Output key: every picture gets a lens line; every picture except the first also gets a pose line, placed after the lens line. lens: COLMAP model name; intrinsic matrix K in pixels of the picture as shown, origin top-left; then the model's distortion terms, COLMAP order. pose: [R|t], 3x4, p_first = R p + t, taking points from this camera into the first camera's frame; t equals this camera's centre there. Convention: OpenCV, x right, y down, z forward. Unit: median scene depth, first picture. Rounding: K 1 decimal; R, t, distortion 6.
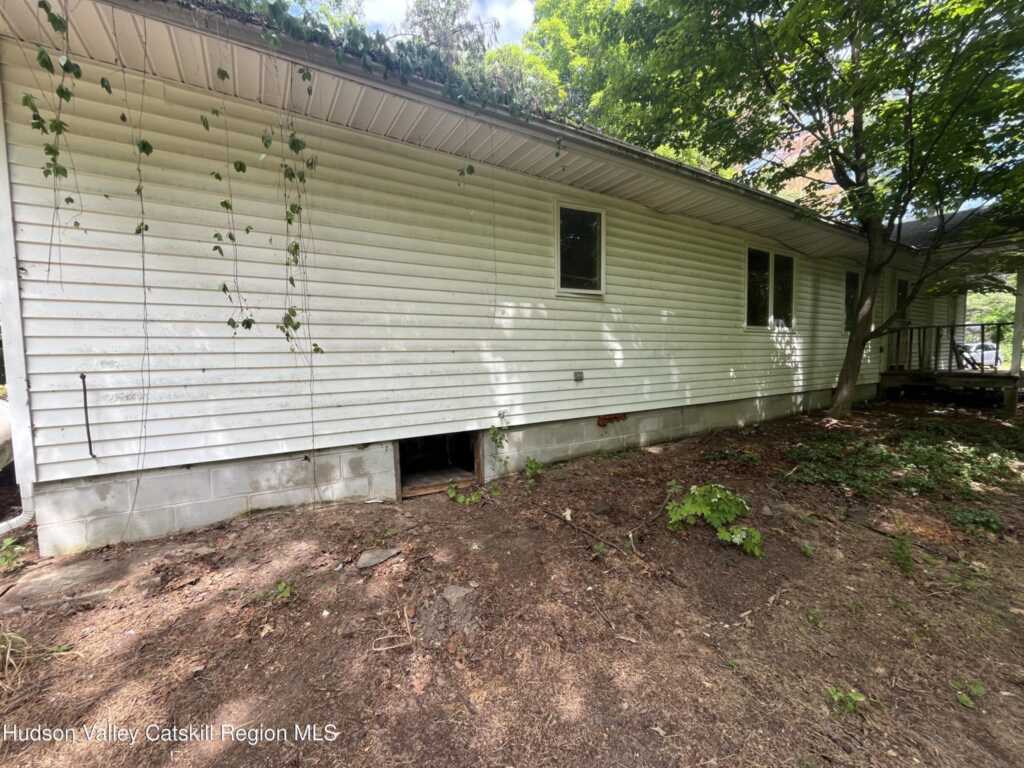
lens RADIAL K [[417.7, 0, 511.3], [0, 417.7, 376.4], [0, 0, 1]] dist [-0.001260, -0.000169]
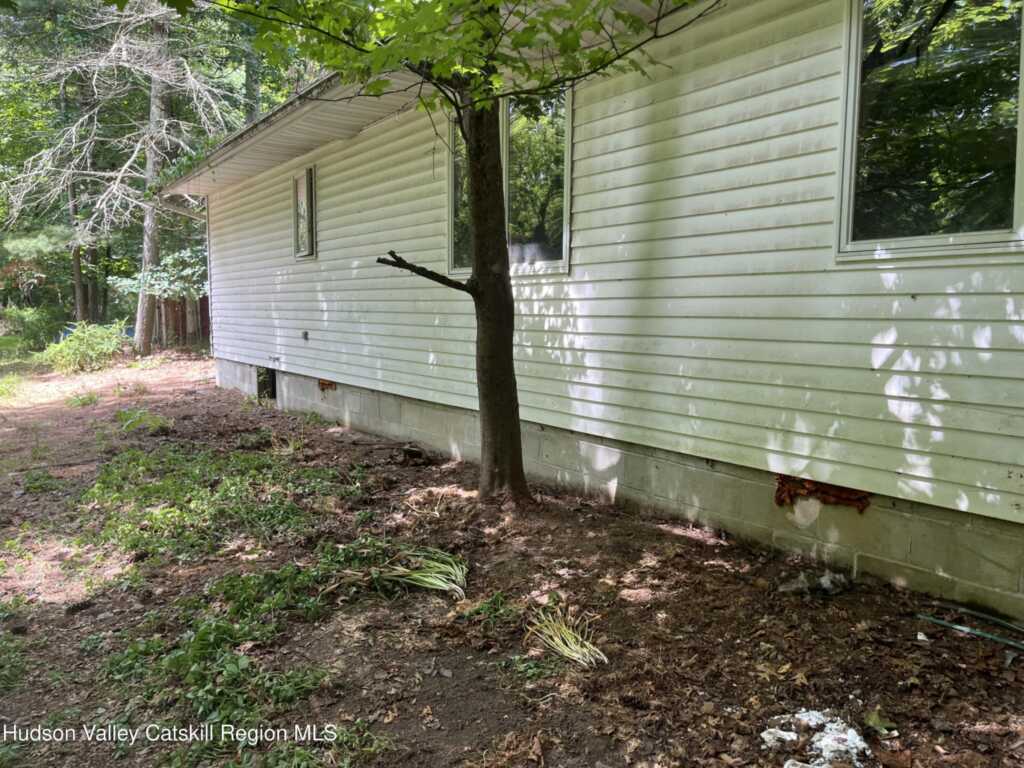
lens RADIAL K [[774.4, 0, 511.9], [0, 774.4, 387.2], [0, 0, 1]] dist [0.000927, 0.000064]
pose [[0.061706, 0.096419, -0.993426, 1.660999], [-0.088953, 0.991893, 0.090745, -0.072383], [0.994123, 0.082769, 0.069782, 1.079871]]
